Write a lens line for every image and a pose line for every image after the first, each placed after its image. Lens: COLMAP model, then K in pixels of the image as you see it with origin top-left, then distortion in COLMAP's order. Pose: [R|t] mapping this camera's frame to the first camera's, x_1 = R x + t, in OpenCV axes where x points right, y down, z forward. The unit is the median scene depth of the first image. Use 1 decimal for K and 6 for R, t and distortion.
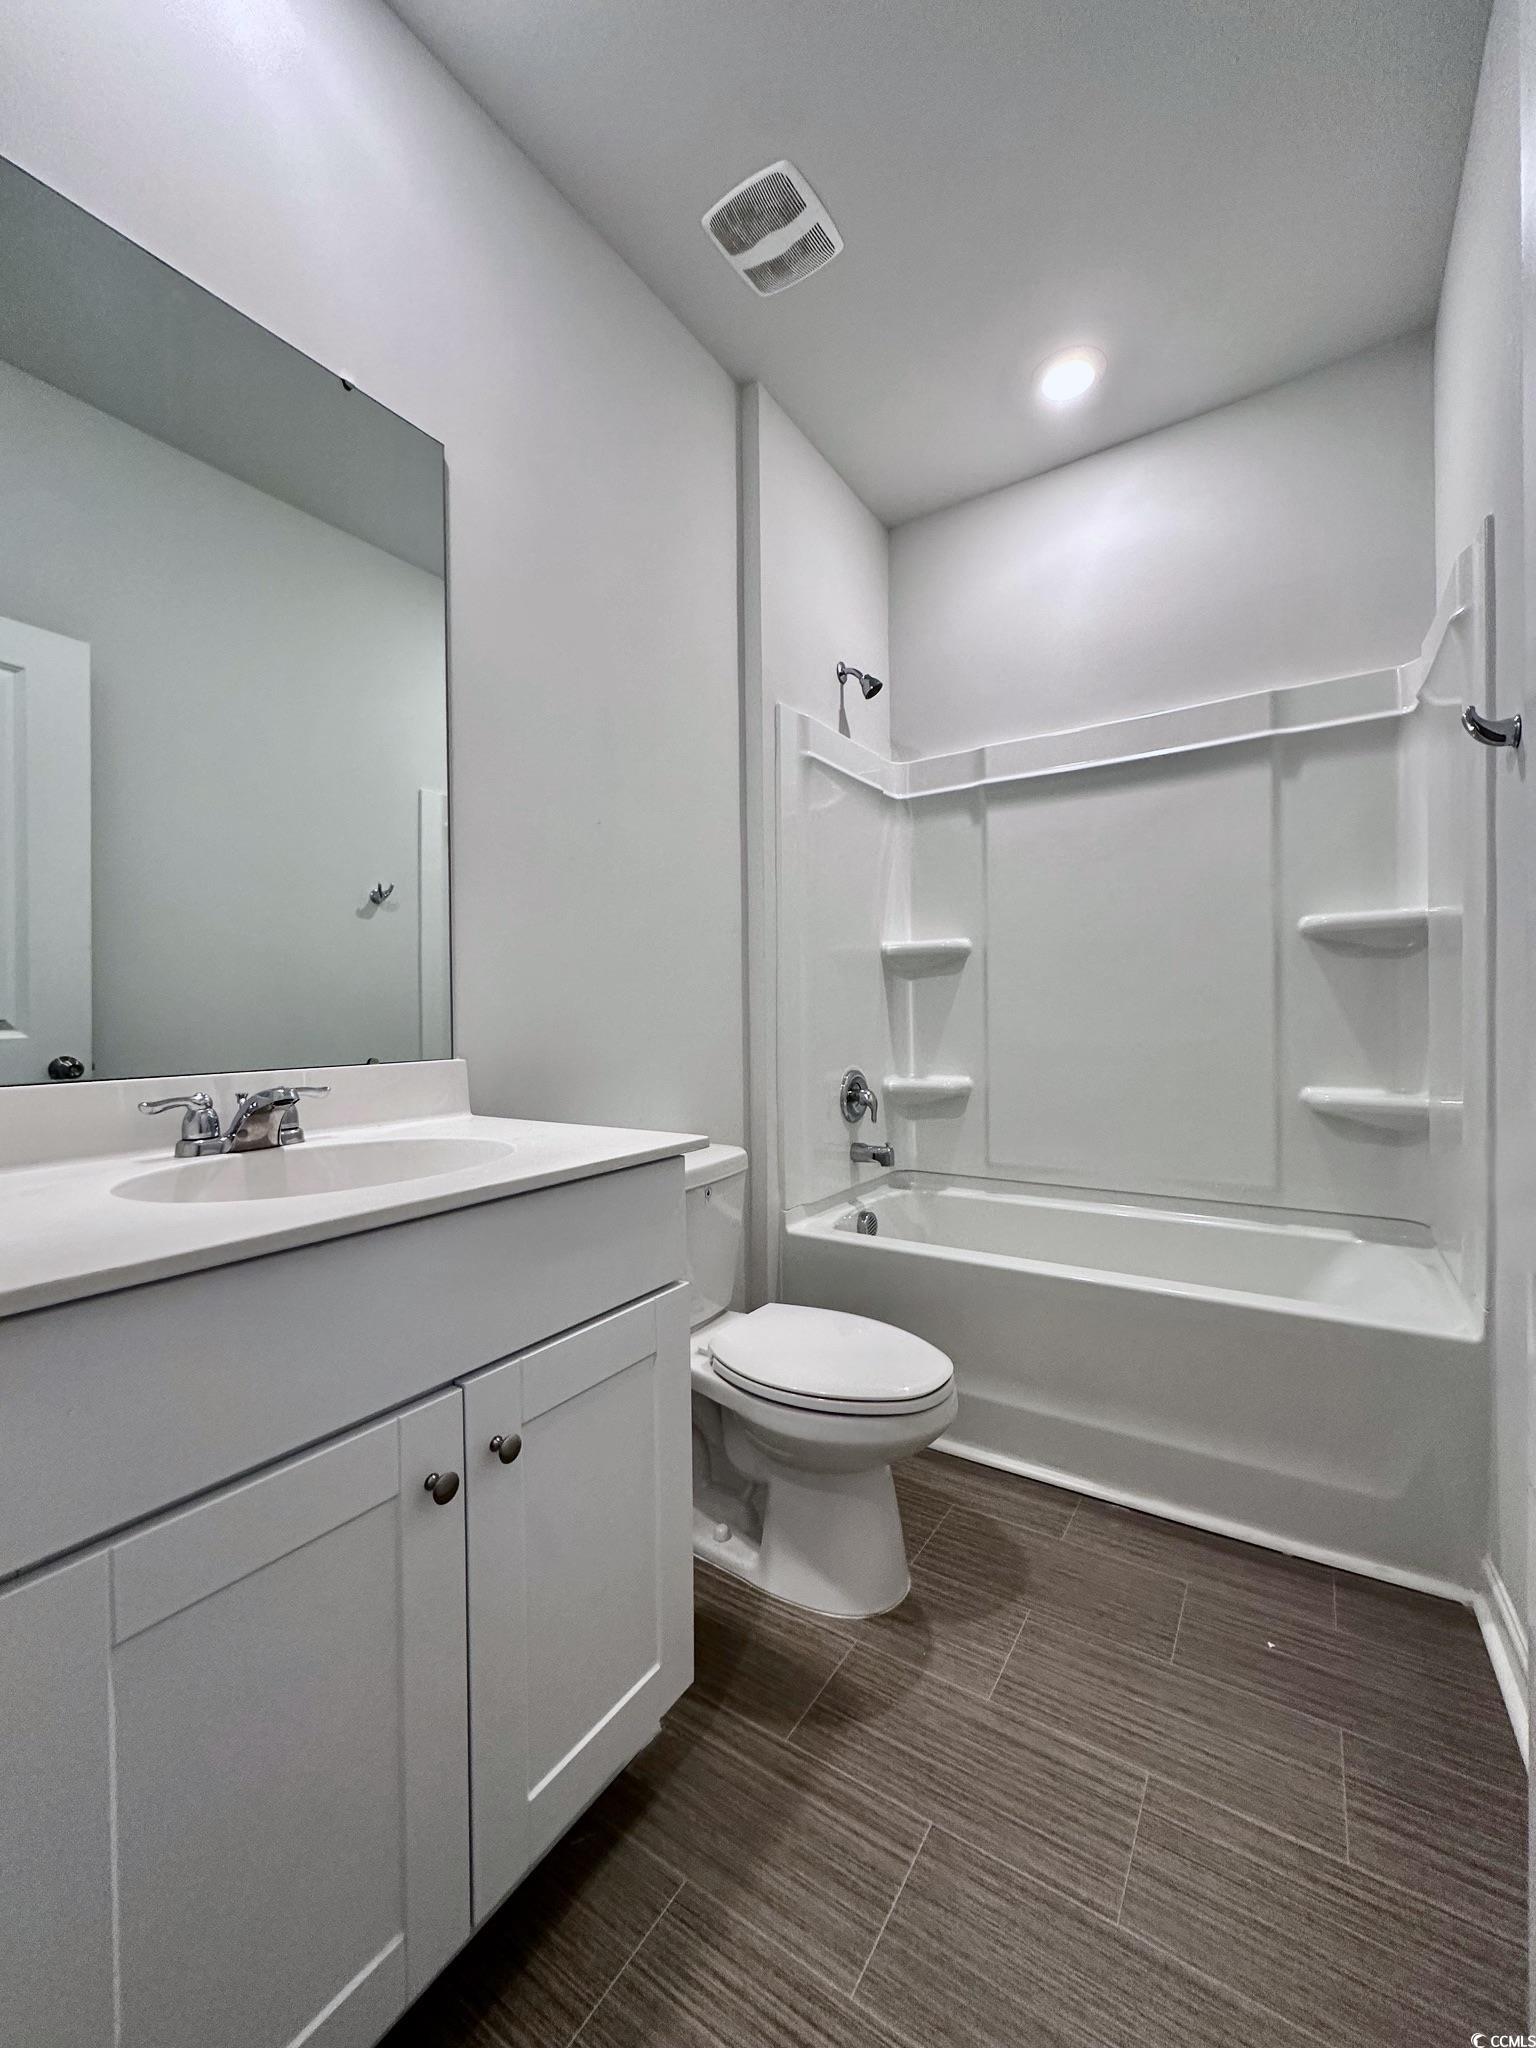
lens RADIAL K [[818.5, 0, 762.4], [0, 818.5, 1018.8], [0, 0, 1]] dist [-0.004405, 0.001083]
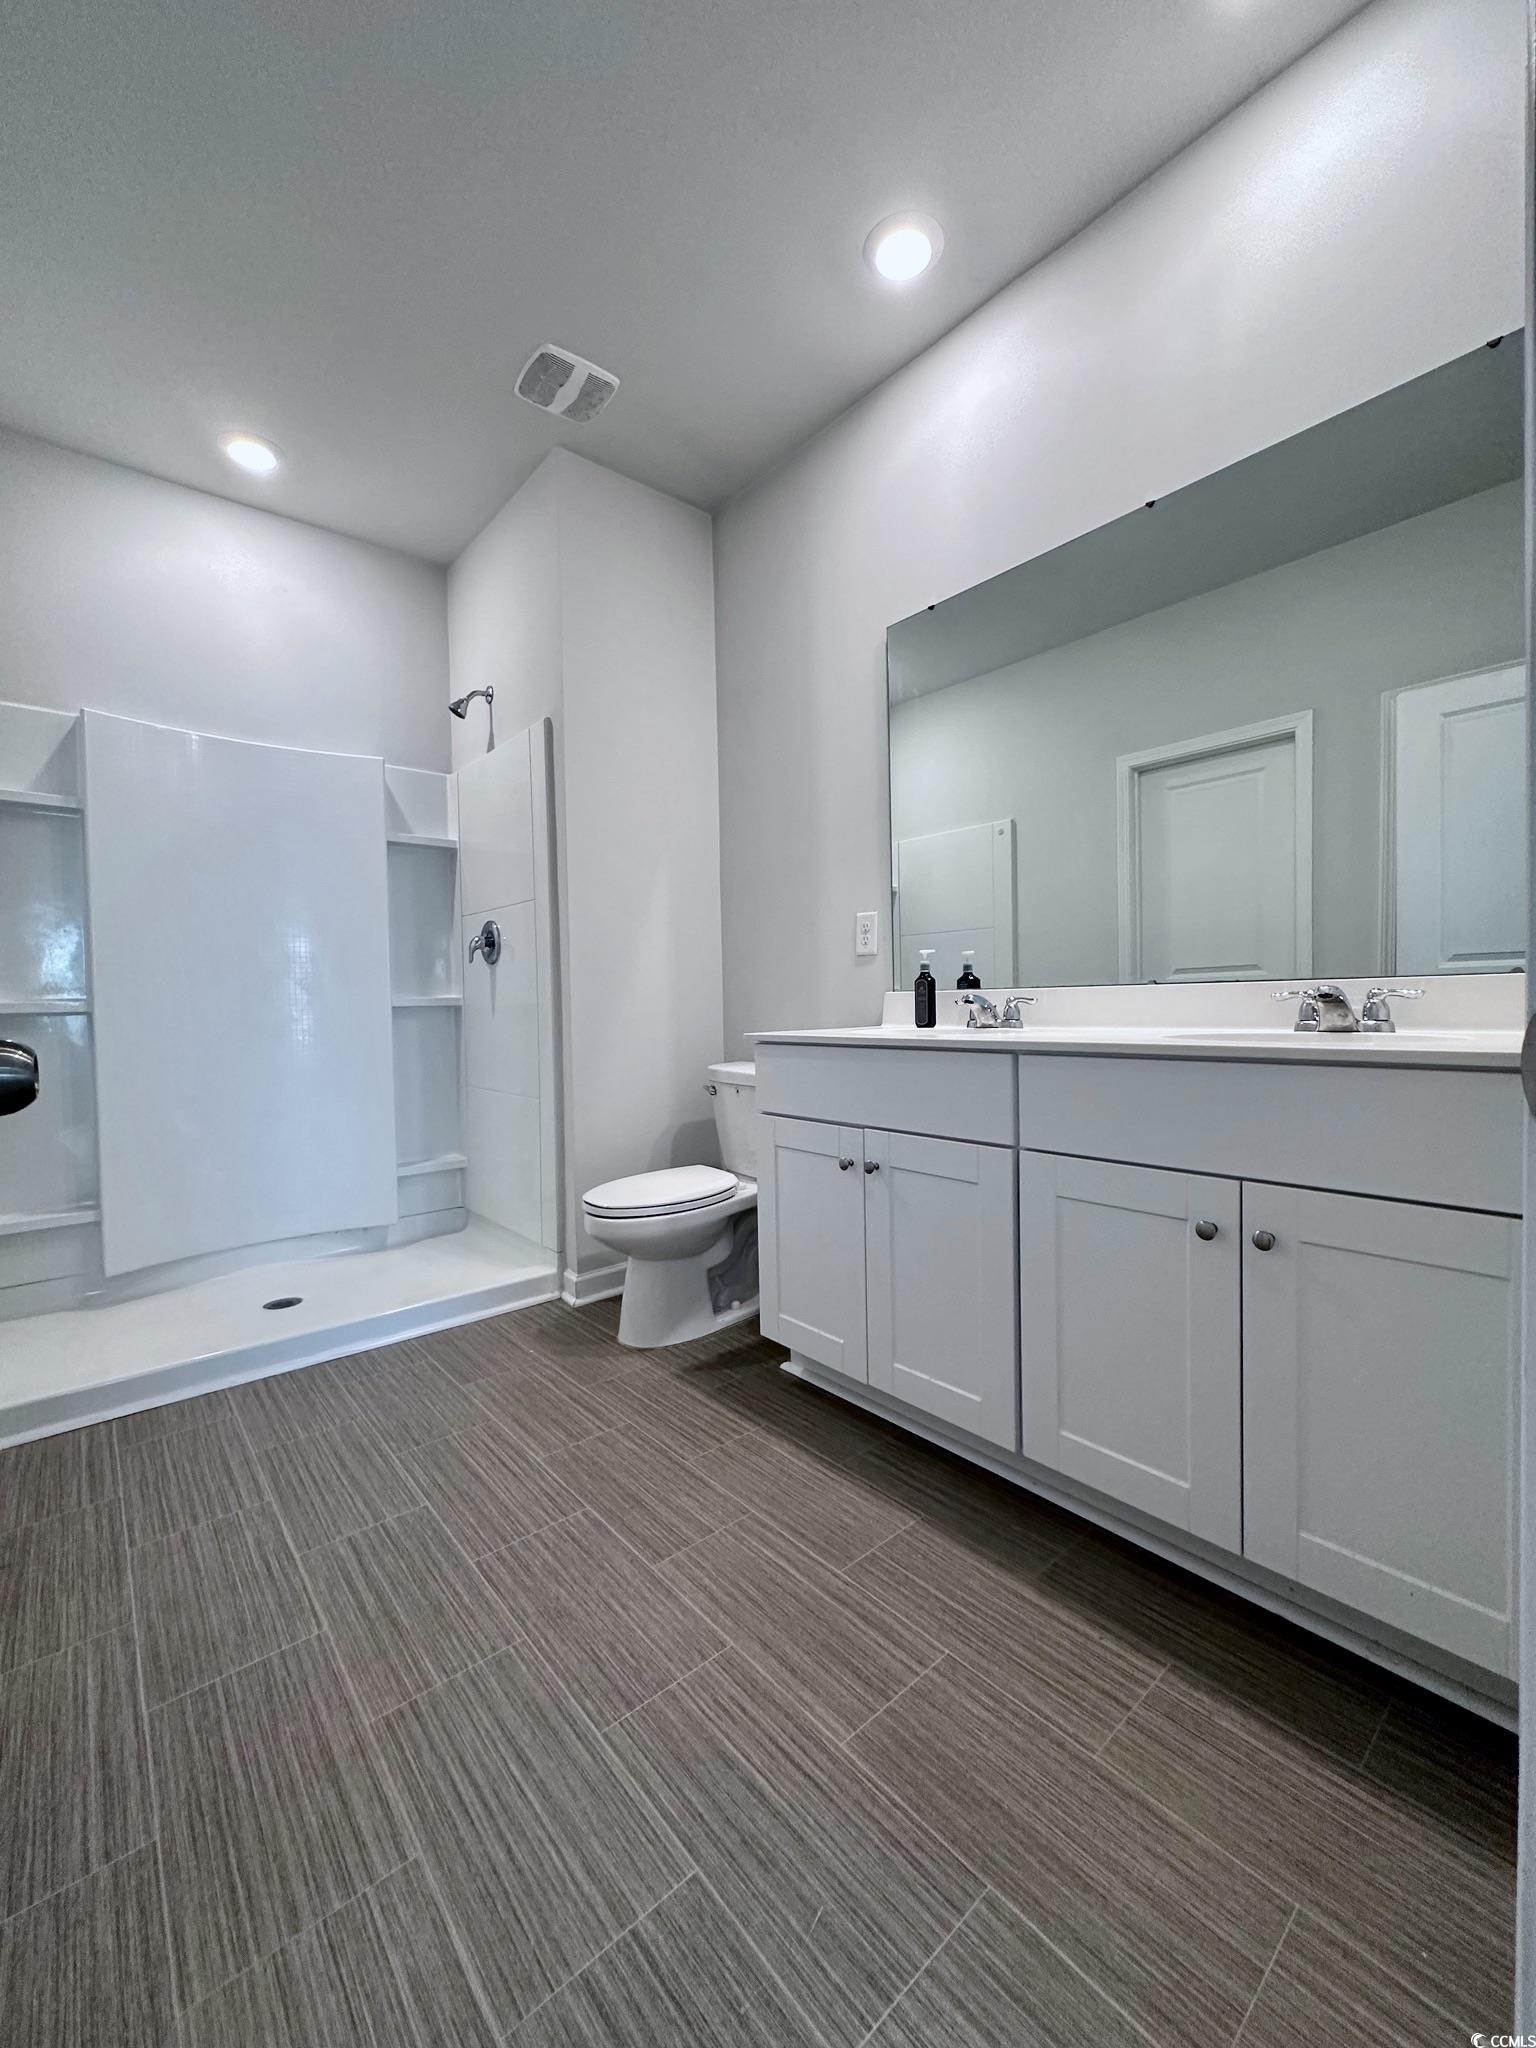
lens RADIAL K [[818.5, 0, 769.9], [0, 818.5, 1018.1], [0, 0, 1]] dist [-0.004405, 0.001083]
pose [[0.961714, -0.005381, -0.274004, 0.303081], [0.015855, 0.999225, 0.036026, 0.052765], [0.273597, -0.038991, 0.961054, -0.145670]]
